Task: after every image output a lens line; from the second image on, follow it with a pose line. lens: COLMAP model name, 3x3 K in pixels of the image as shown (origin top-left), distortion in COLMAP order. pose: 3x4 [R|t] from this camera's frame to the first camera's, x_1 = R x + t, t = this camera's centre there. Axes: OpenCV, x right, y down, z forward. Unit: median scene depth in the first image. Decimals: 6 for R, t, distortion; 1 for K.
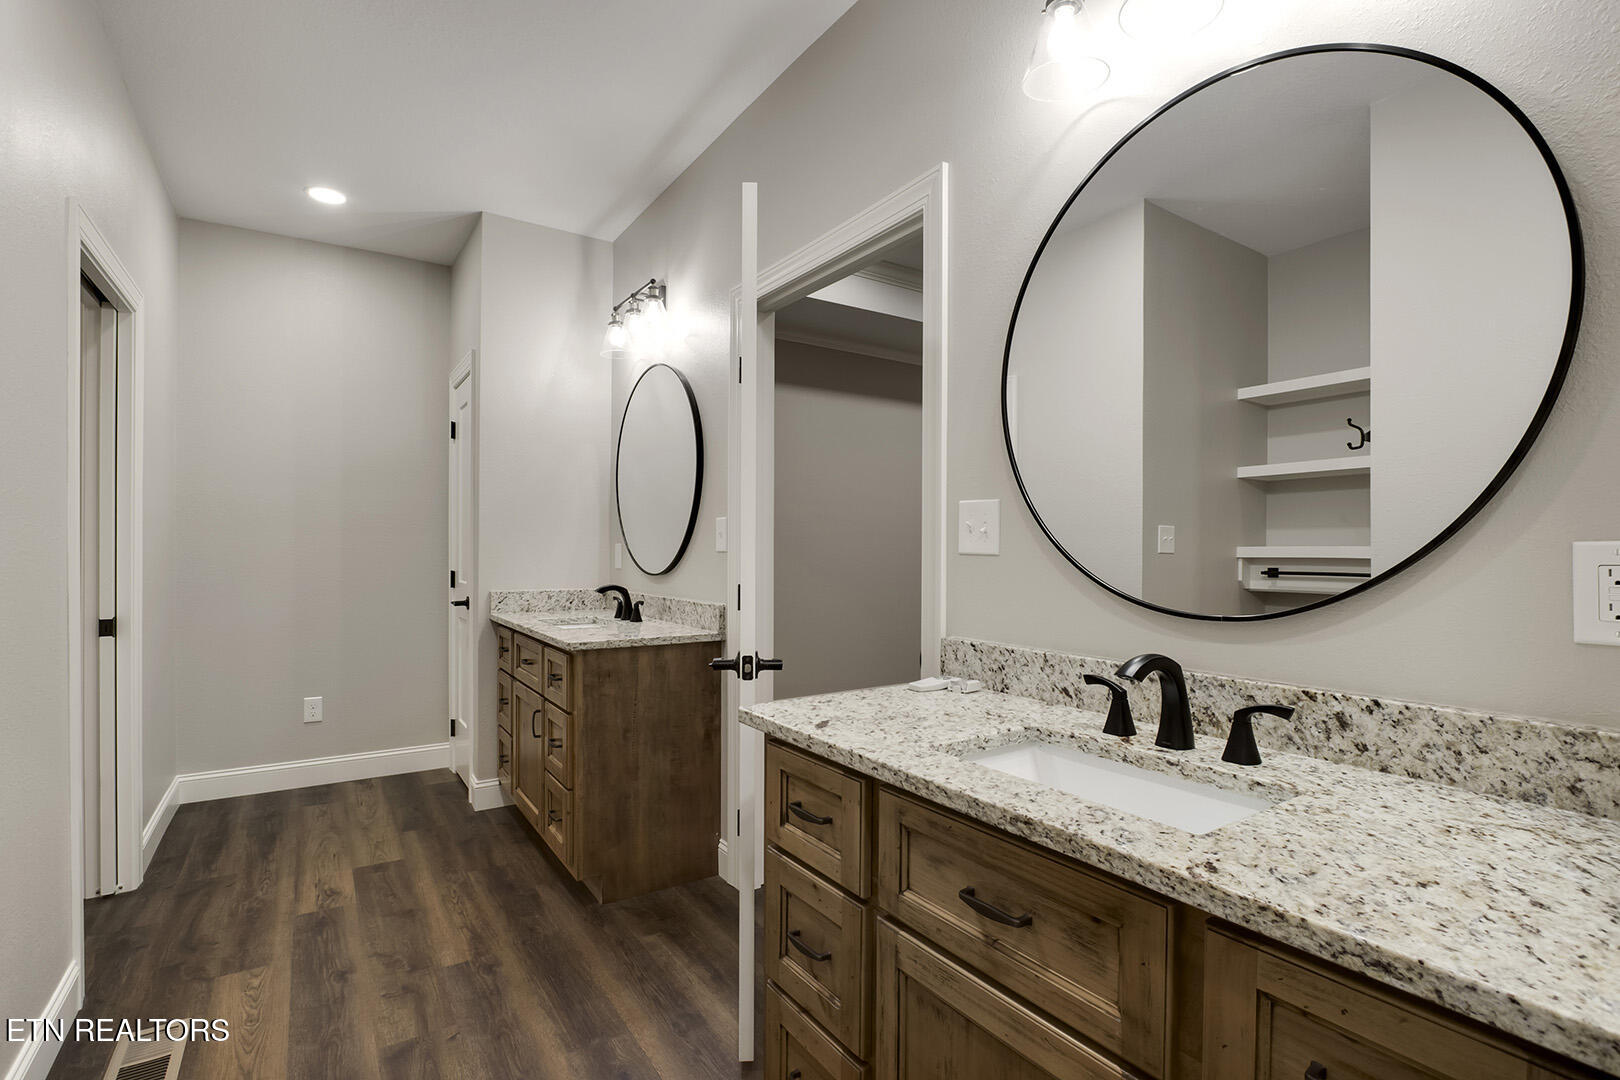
lens RADIAL K [[755.6, 0, 812.4], [0, 755.6, 543.6], [0, 0, 1]] dist [-0.024238, 0.000420]
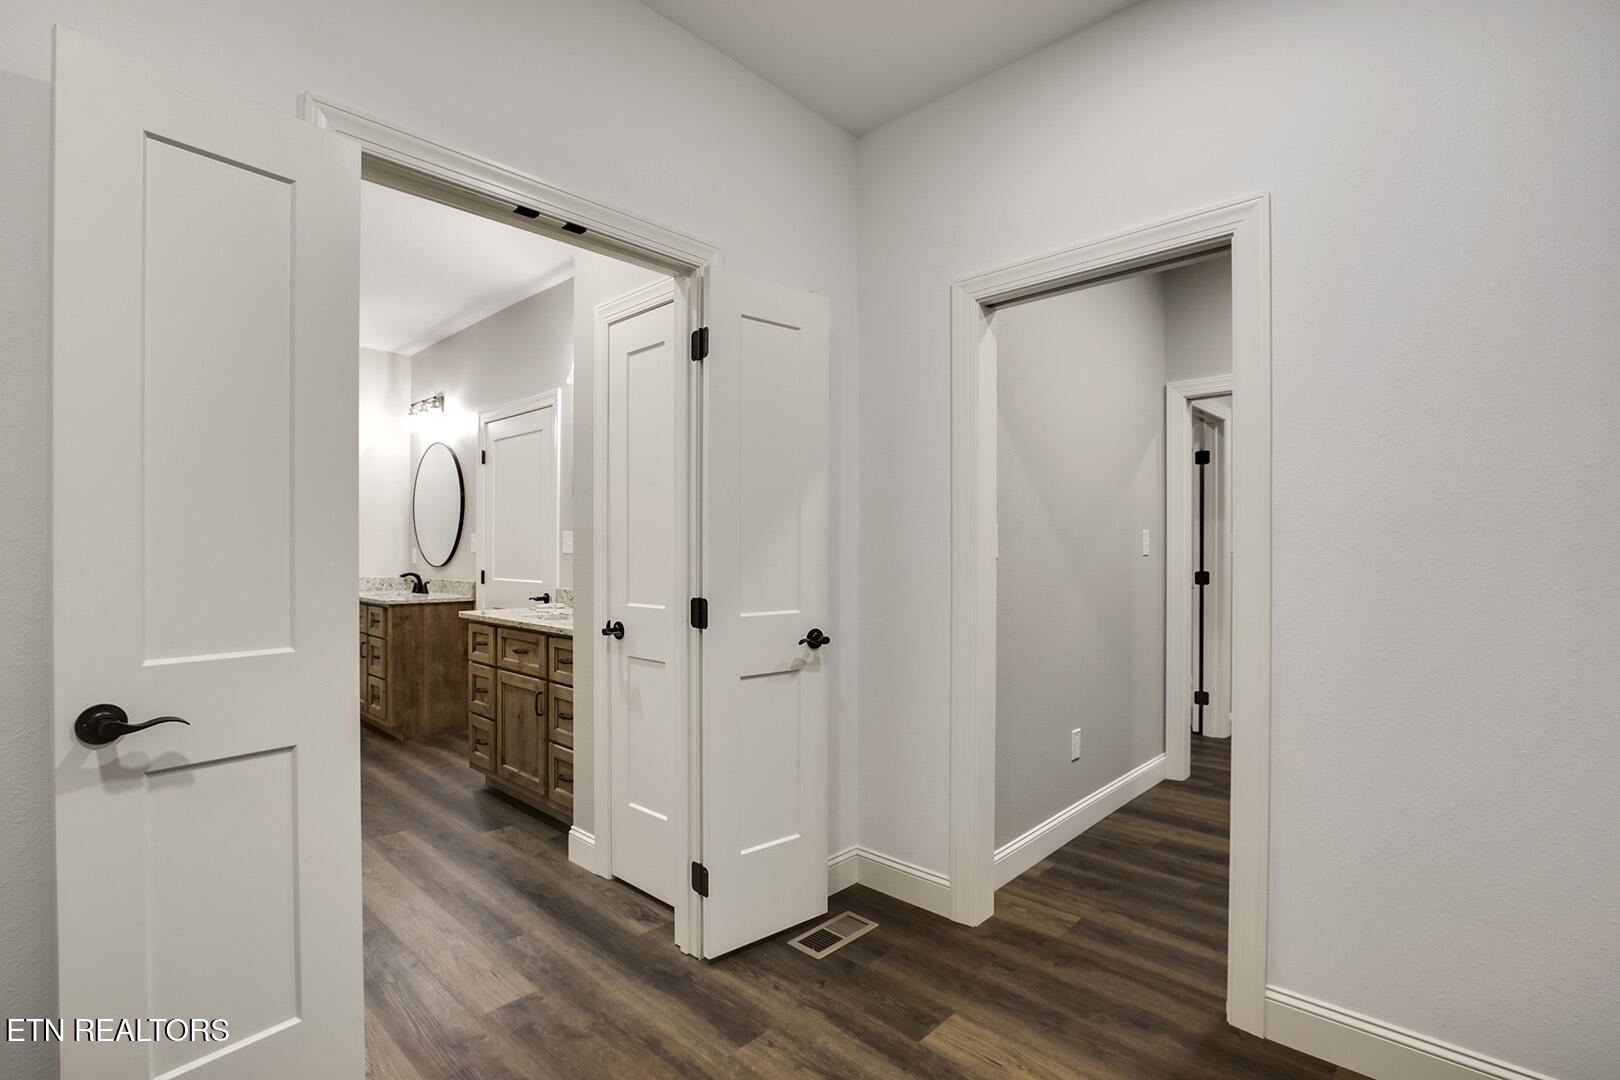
lens RADIAL K [[755.6, 0, 803.3], [0, 755.6, 544.9], [0, 0, 1]] dist [-0.024238, 0.000420]
pose [[0.976945, 0.000617, 0.213491, 0.279293], [-0.000451, 1.000000, -0.000828, -0.007300], [-0.213491, 0.000712, 0.976945, -0.981095]]
